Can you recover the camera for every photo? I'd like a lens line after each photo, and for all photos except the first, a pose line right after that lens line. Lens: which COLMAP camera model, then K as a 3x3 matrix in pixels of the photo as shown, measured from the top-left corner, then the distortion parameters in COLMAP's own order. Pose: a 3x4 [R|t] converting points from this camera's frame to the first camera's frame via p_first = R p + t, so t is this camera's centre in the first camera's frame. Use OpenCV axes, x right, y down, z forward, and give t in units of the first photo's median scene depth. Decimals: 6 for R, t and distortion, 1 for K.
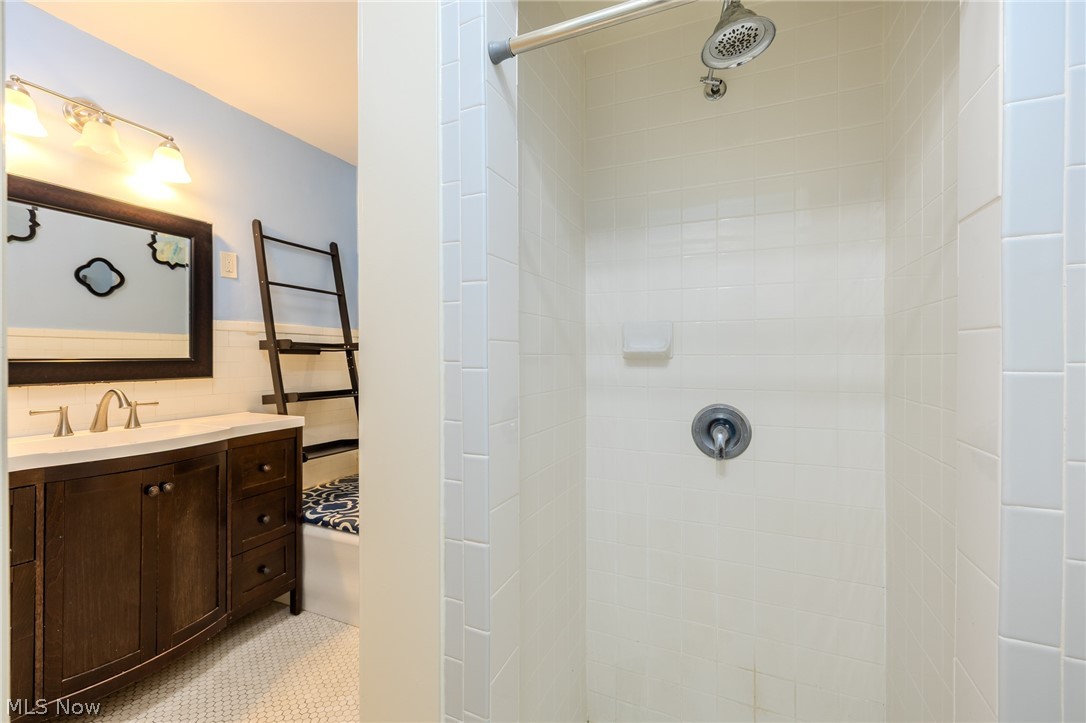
lens RADIAL K [[452.5, 0, 541.6], [0, 452.5, 357.8], [0, 0, 1]] dist [0.001752, 0.000147]
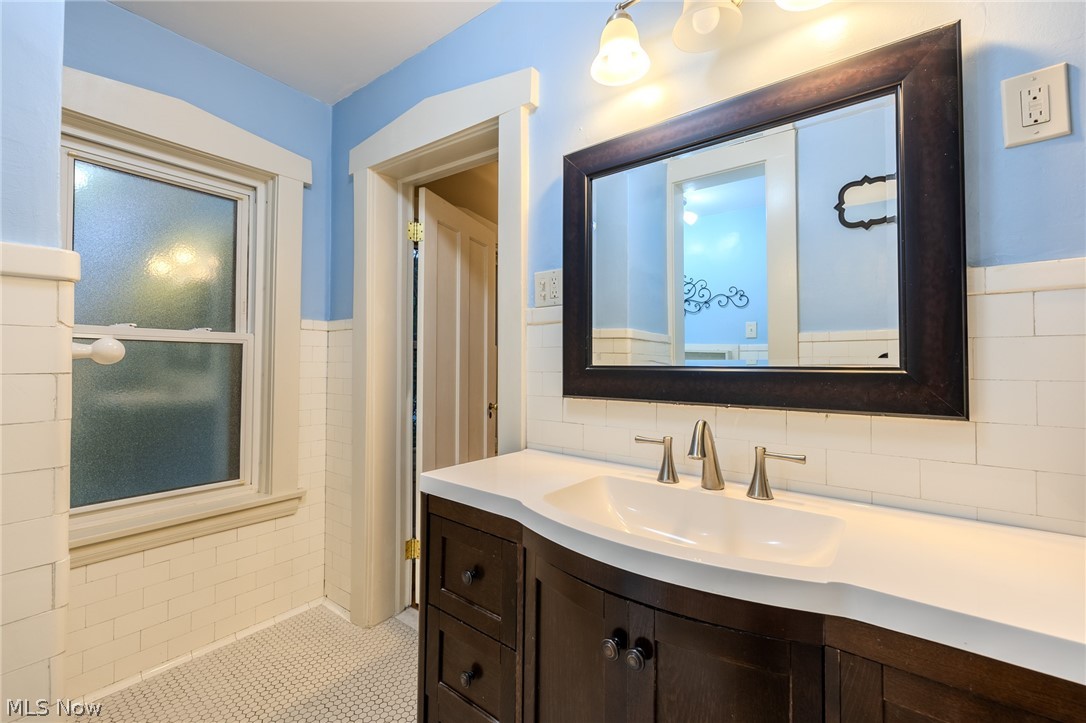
lens RADIAL K [[452.5, 0, 544.0], [0, 452.5, 355.4], [0, 0, 1]] dist [0.001752, 0.000147]
pose [[-0.238262, -0.015129, -0.971083, -0.316327], [-0.006809, 0.999880, -0.013907, -0.003047], [0.971177, 0.003299, -0.238336, 0.874257]]
